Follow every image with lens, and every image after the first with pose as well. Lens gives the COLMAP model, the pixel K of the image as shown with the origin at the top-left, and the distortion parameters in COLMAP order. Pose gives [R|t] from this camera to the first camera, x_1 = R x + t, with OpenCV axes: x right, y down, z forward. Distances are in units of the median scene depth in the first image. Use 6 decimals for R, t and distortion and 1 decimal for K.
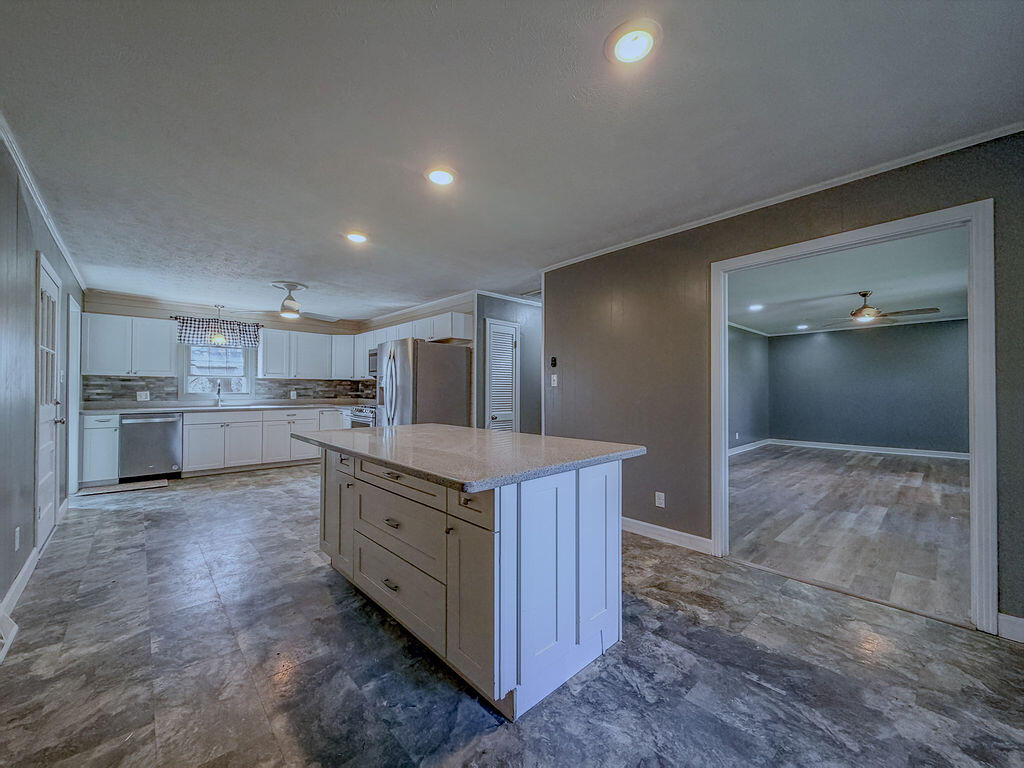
lens RADIAL K [[406.0, 0, 513.6], [0, 406.0, 385.6], [0, 0, 1]] dist [-0.000472, 0.000205]
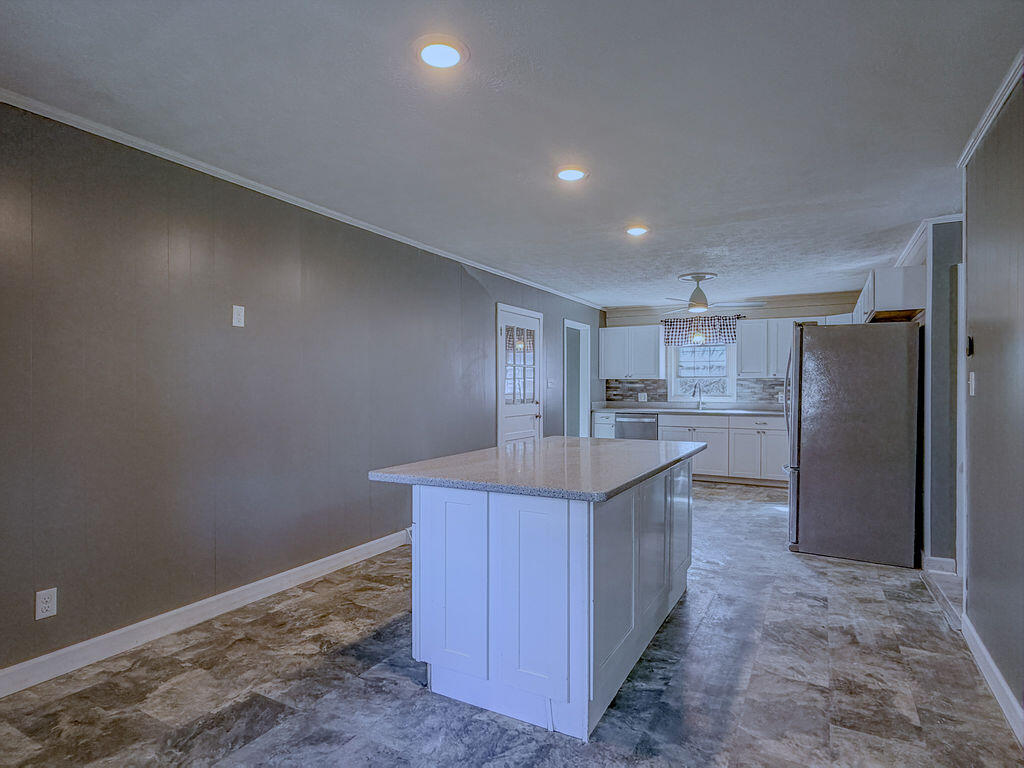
lens RADIAL K [[568.4, 0, 509.2], [0, 568.4, 385.3], [0, 0, 1]] dist [0.001118, 0.000187]
pose [[0.309669, -0.000645, -0.950844, 0.414962], [0.011013, 0.999935, 0.002909, -0.014163], [0.950781, -0.011373, 0.309656, 0.183613]]
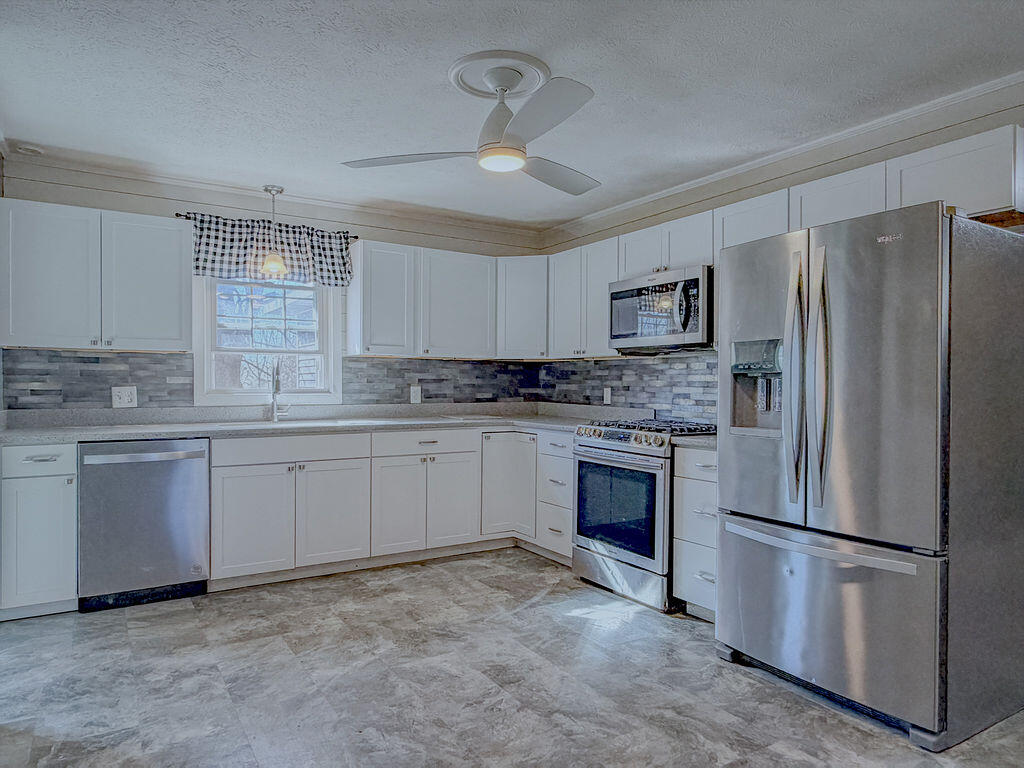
lens RADIAL K [[668.1, 0, 507.5], [0, 668.1, 387.3], [0, 0, 1]] dist [0.022389, 0.002177]
pose [[0.979960, 0.003298, -0.199168, -0.358186], [-0.000028, 0.999865, 0.016420, 0.003510], [0.199195, -0.016086, 0.979828, 0.366308]]
